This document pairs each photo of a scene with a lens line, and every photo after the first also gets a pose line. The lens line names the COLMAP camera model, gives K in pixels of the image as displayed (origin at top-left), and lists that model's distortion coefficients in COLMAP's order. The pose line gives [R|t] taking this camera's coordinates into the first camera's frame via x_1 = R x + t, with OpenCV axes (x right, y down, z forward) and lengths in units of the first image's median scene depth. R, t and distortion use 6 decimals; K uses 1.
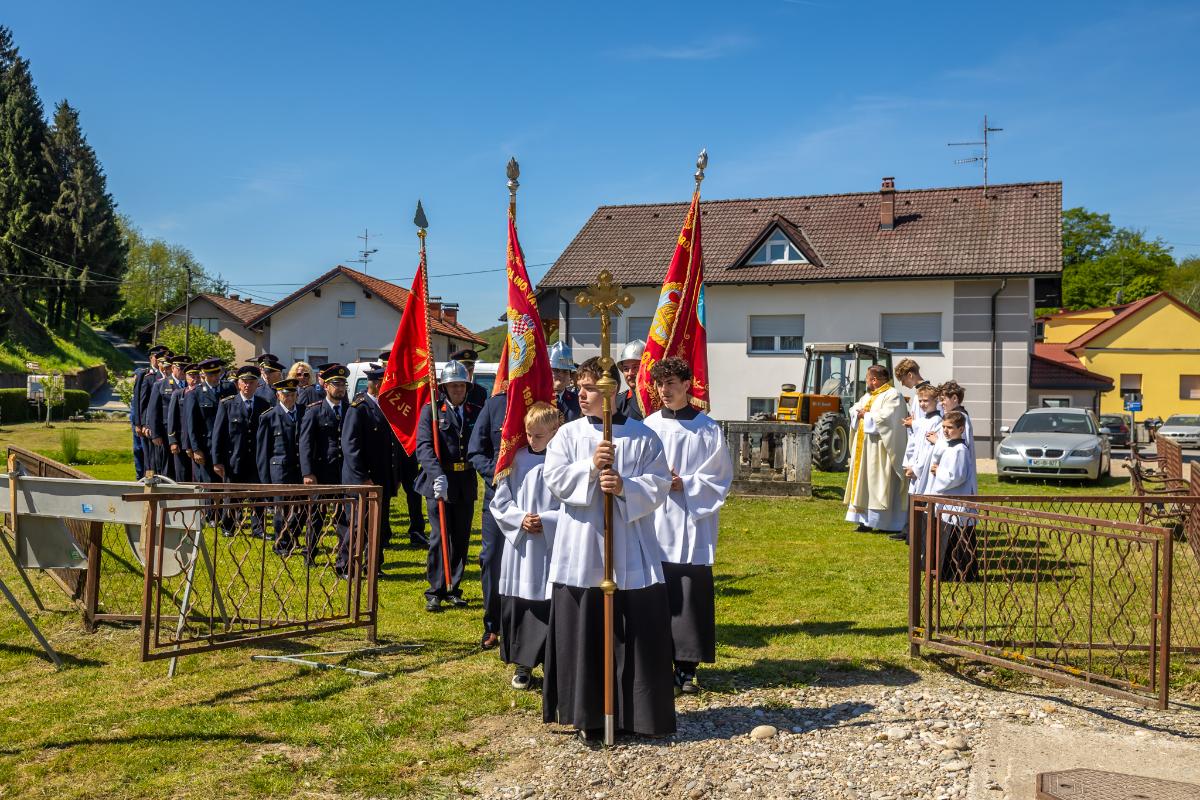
lens RADIAL K [[1031.7, 0, 603.8], [0, 1031.7, 403.1], [0, 0, 1]] dist [0.012621, 0.042863]
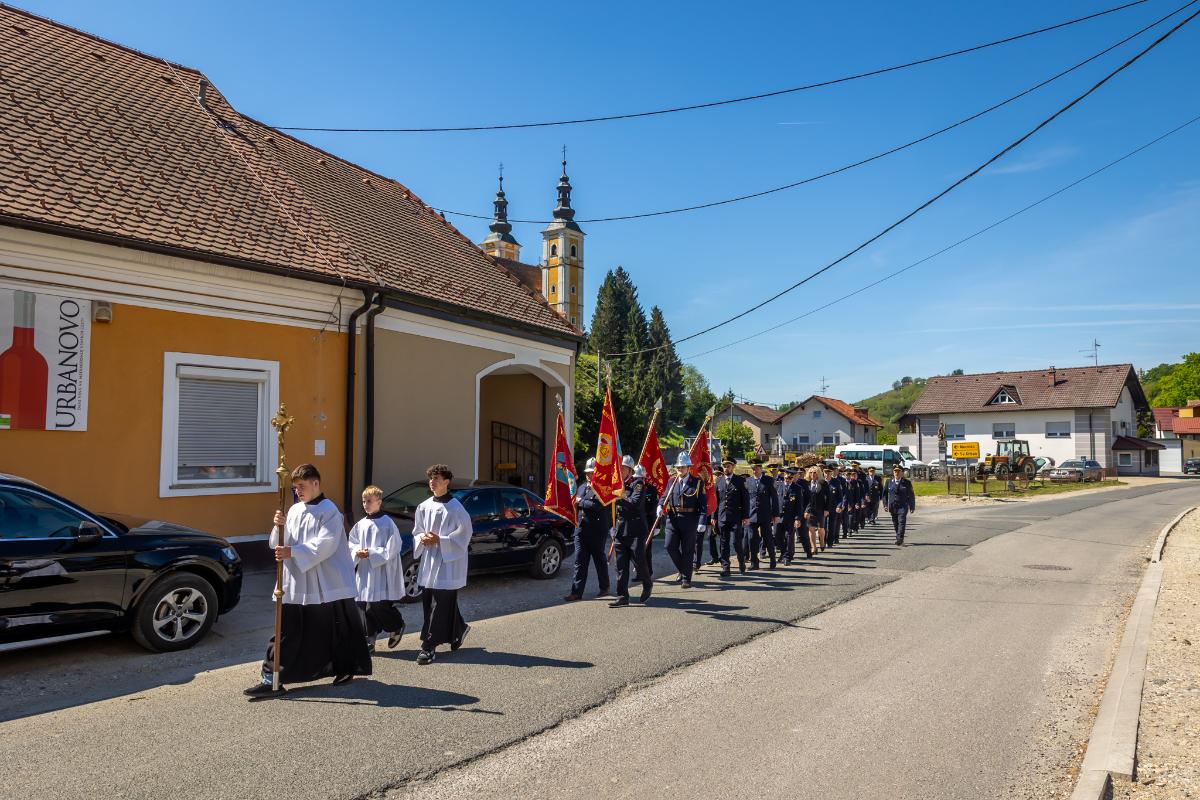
lens RADIAL K [[1031.7, 0, 589.7], [0, 1031.7, 396.6], [0, 0, 1]] dist [0.012621, 0.042863]
pose [[0.930839, -0.040832, -0.363140, 0.137599], [0.023716, 0.998393, -0.051469, -0.040485], [0.364658, 0.039297, 0.930312, -1.710722]]
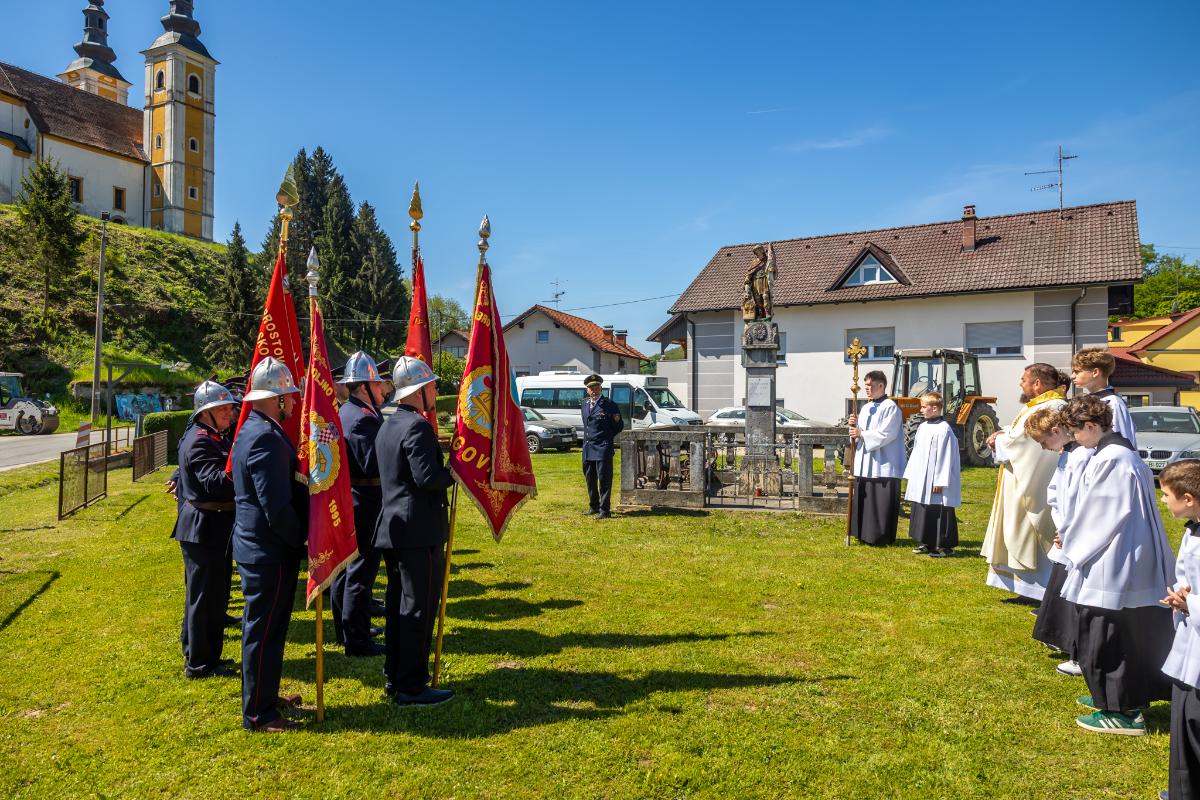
lens RADIAL K [[709.4, 0, 641.4], [0, 709.4, 398.6], [0, 0, 1]] dist [0.024651, -0.002428]
pose [[0.987058, -0.017074, -0.159450, 0.036208], [0.016578, 0.999853, -0.004441, -0.005526], [0.159502, 0.001740, 0.987196, 0.150948]]
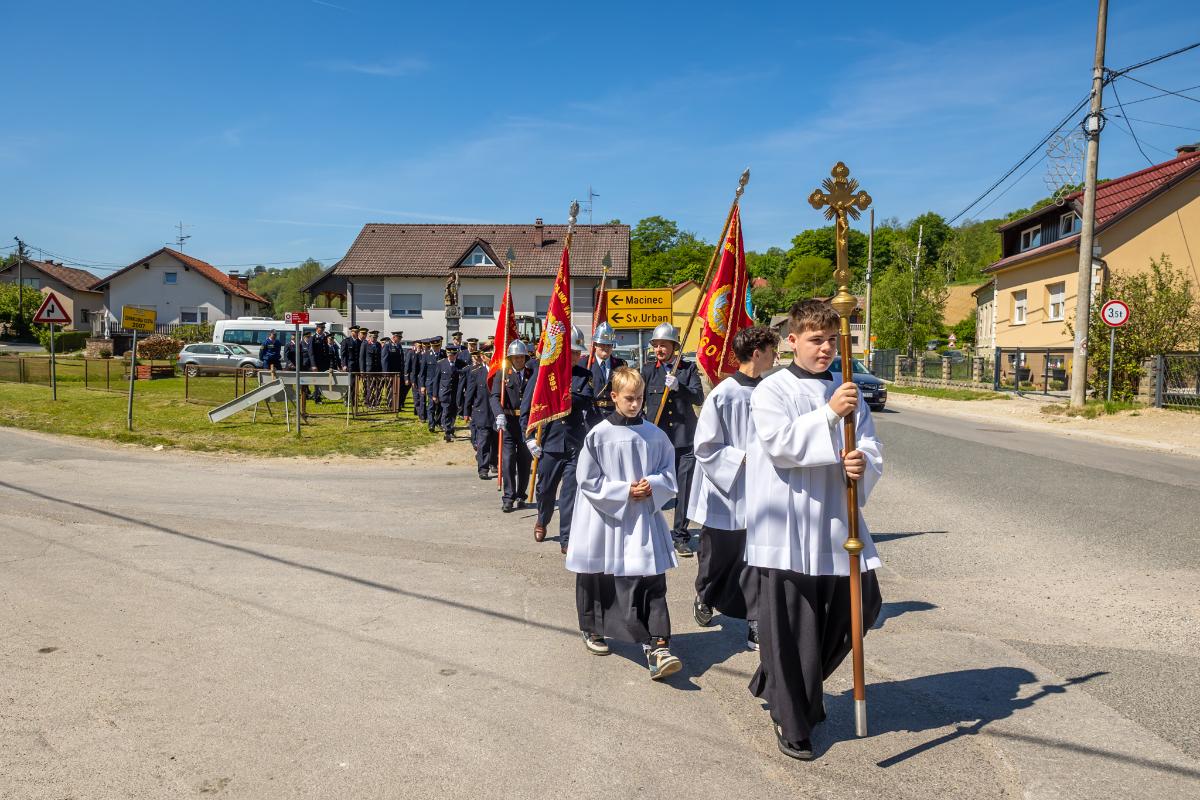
lens RADIAL K [[807.6, 0, 596.8], [0, 807.6, 397.0], [0, 0, 1]] dist [-0.012808, 0.005506]
pose [[0.941931, -0.020138, 0.335201, -0.101471], [-0.002324, 0.997785, 0.066475, -0.003934], [-0.335797, -0.063394, 0.939799, -0.352423]]
